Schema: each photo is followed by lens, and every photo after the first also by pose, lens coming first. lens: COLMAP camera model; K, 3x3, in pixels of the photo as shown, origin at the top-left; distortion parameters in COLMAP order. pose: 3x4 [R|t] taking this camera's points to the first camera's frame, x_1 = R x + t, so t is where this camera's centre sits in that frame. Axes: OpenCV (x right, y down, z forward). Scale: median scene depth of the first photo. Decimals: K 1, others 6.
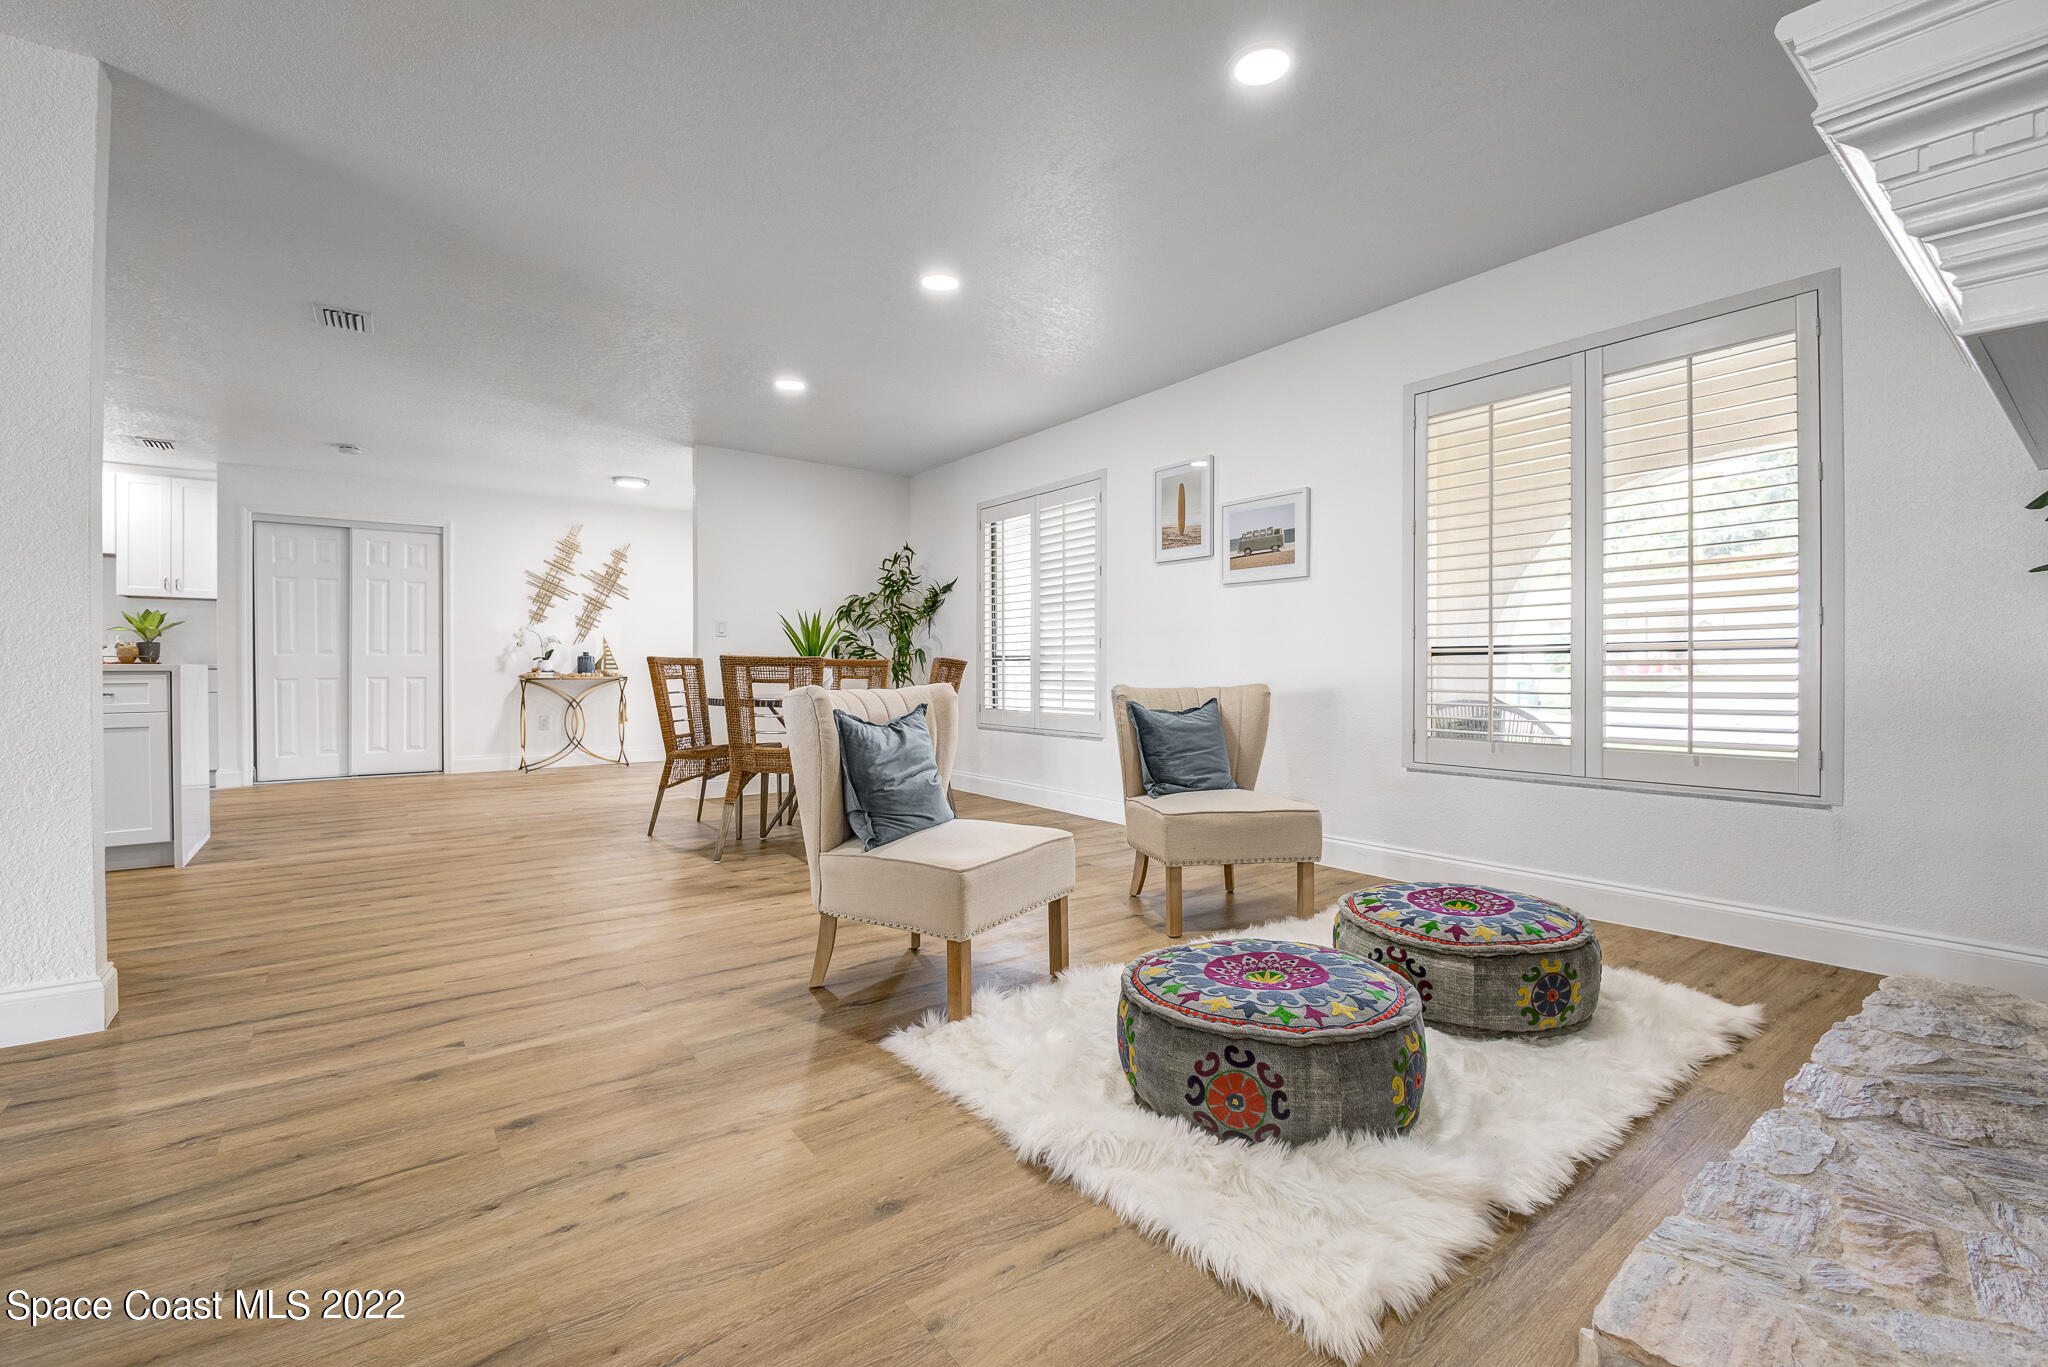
lens RADIAL K [[885.4, 0, 1037.9], [0, 885.4, 673.3], [0, 0, 1]] dist [0.071107, -0.000014]
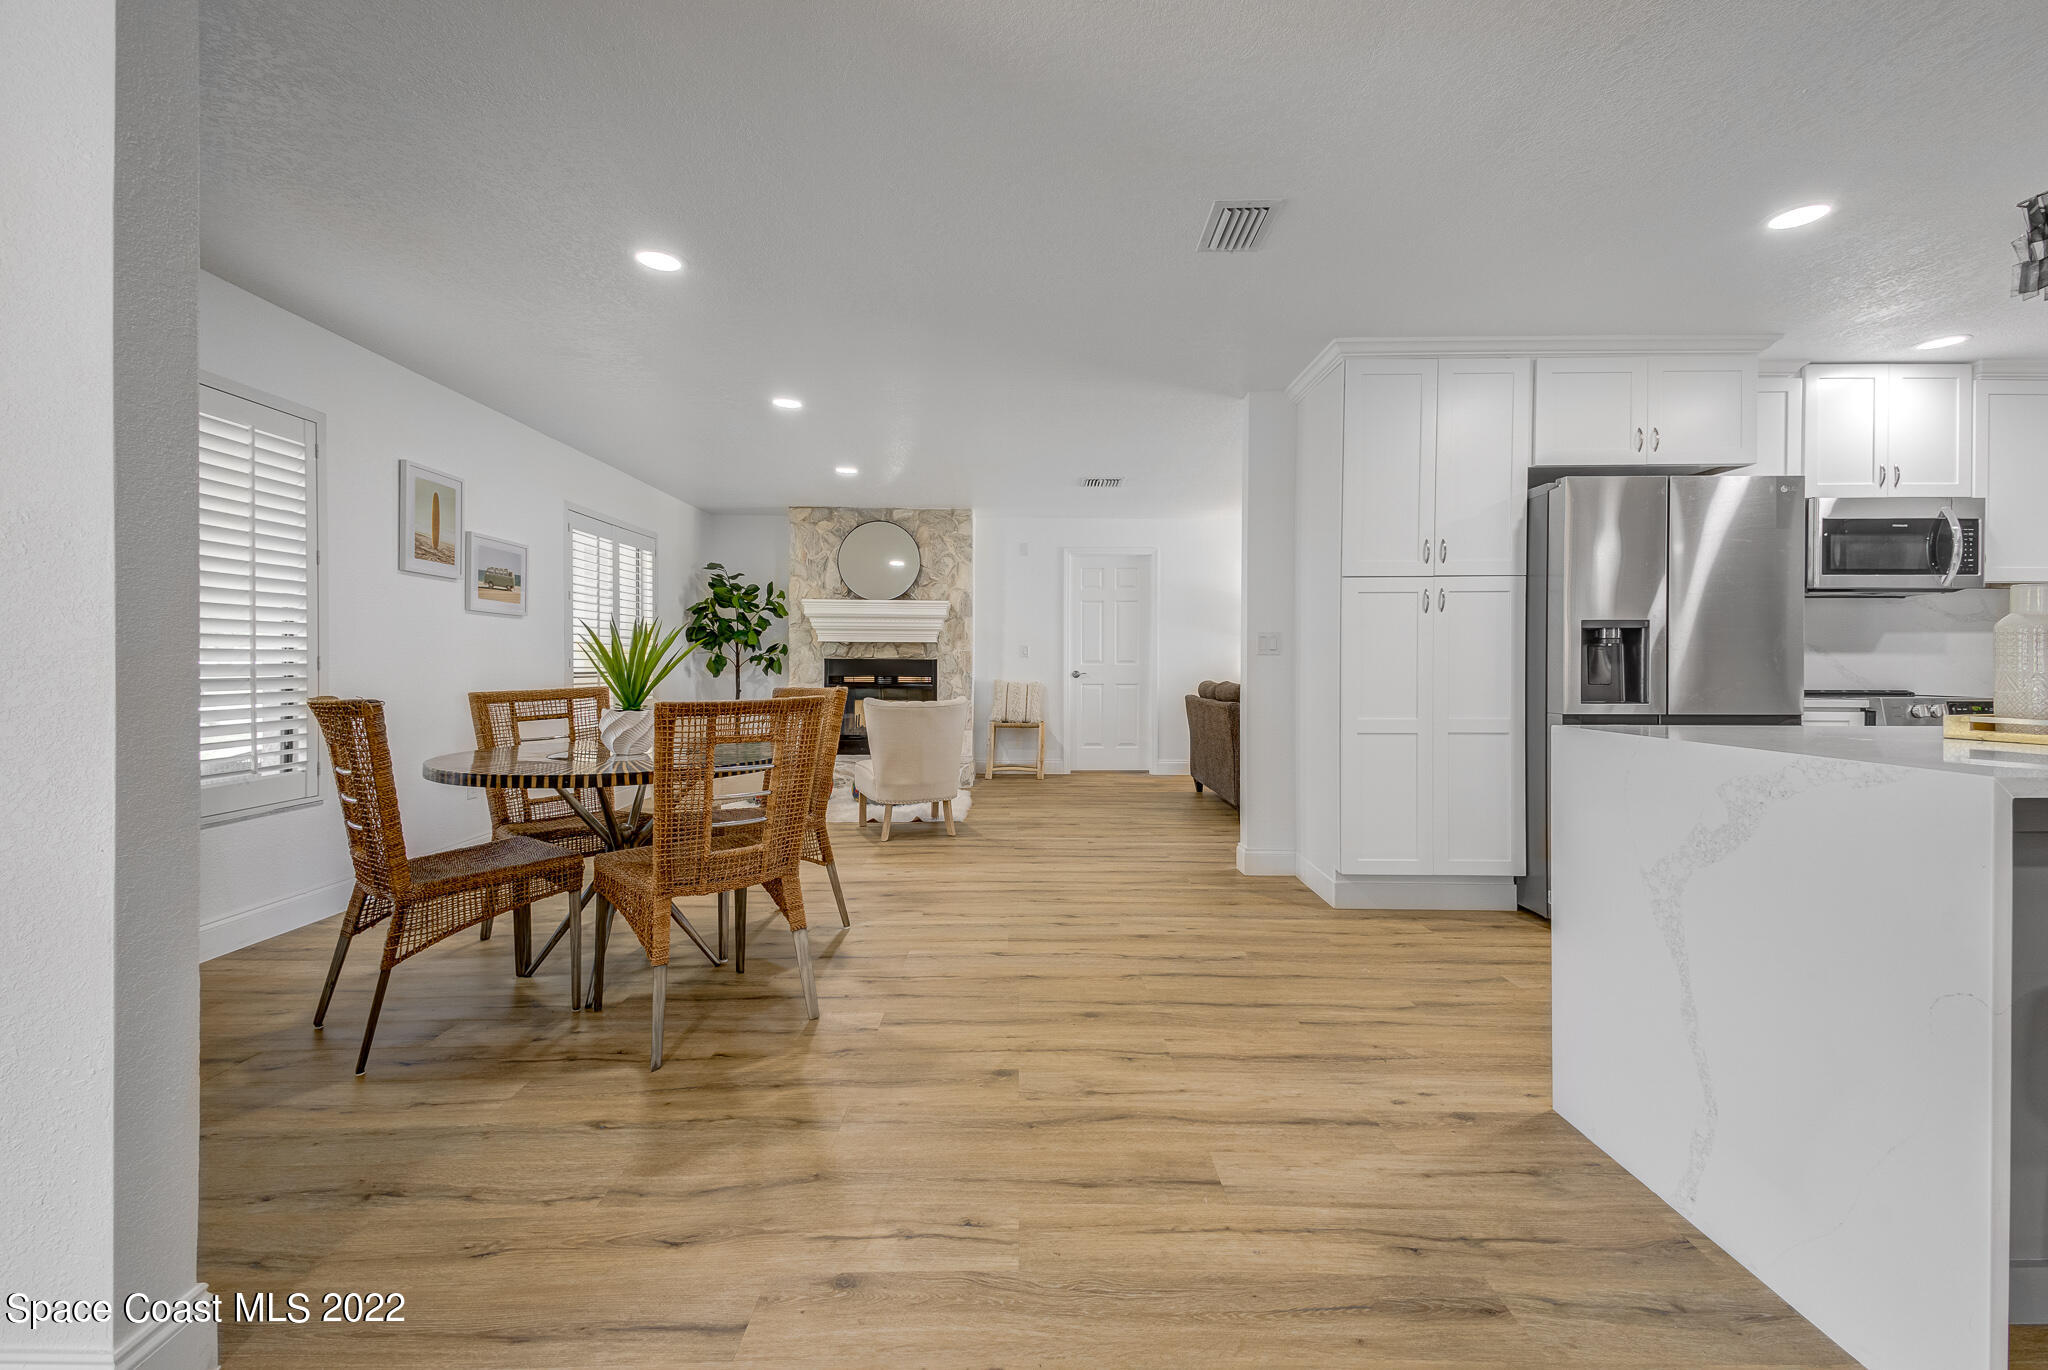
lens RADIAL K [[846.0, 0, 1033.2], [0, 846.0, 671.7], [0, 0, 1]] dist [0.018394, -0.000506]
pose [[-0.800381, -0.004994, 0.599471, -0.905279], [0.001710, 0.999942, 0.010614, -0.037905], [-0.599490, 0.009520, -0.800326, 1.395161]]
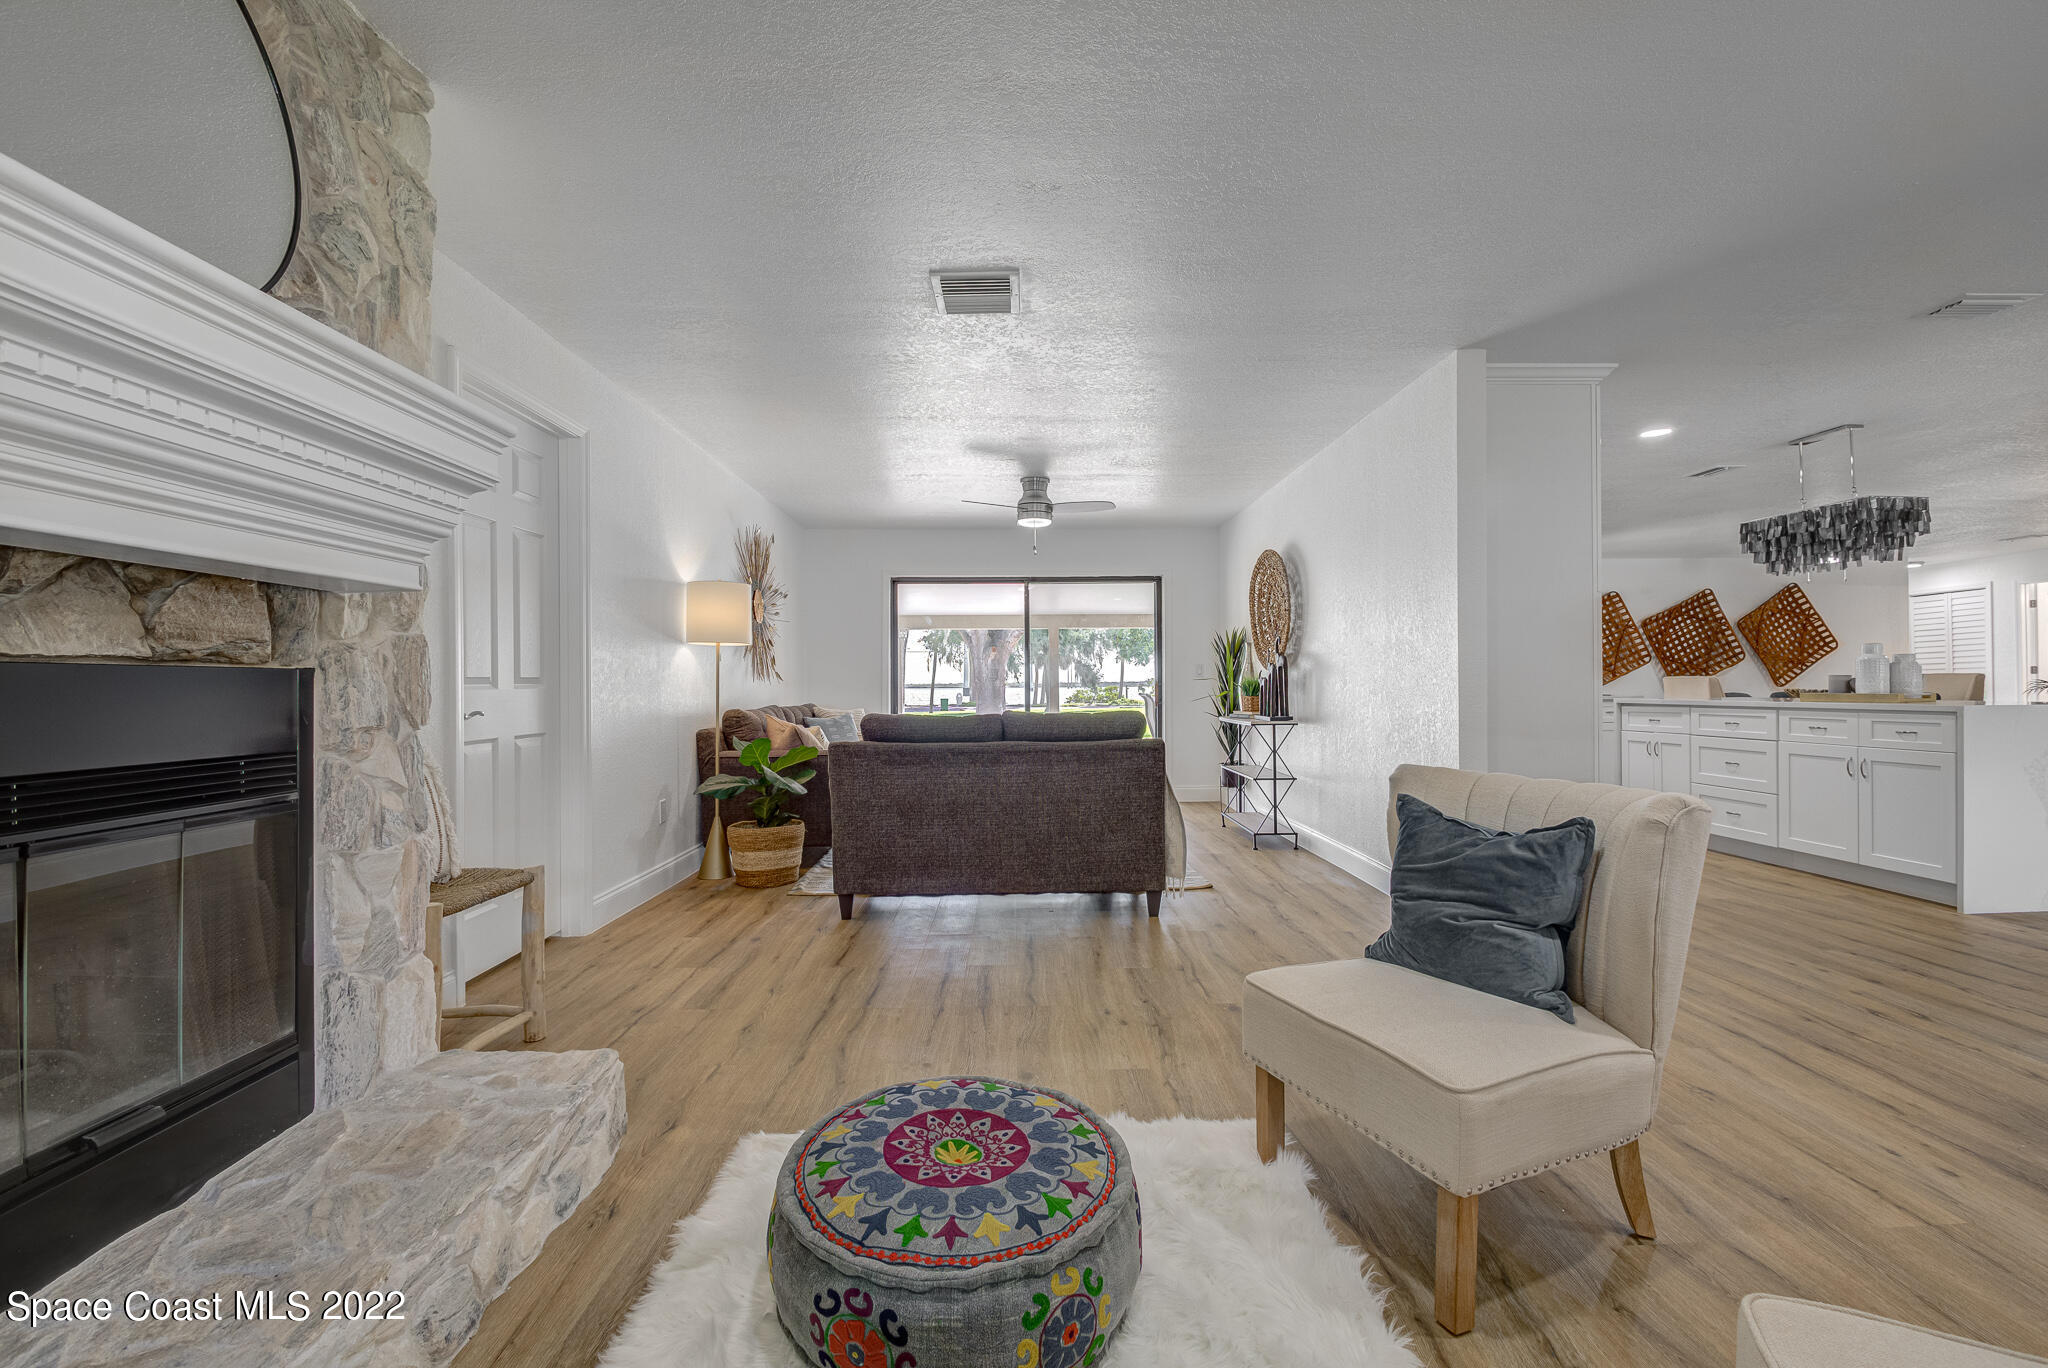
lens RADIAL K [[866.2, 0, 1024.0], [0, 866.2, 684.0], [0, 0, 1]] dist [-0.002185, -0.008763]
pose [[-0.599209, 0.008430, -0.800548, 0.348577], [0.006971, 0.999962, 0.005312, -0.038081], [0.800562, -0.002398, -0.599245, 0.636372]]
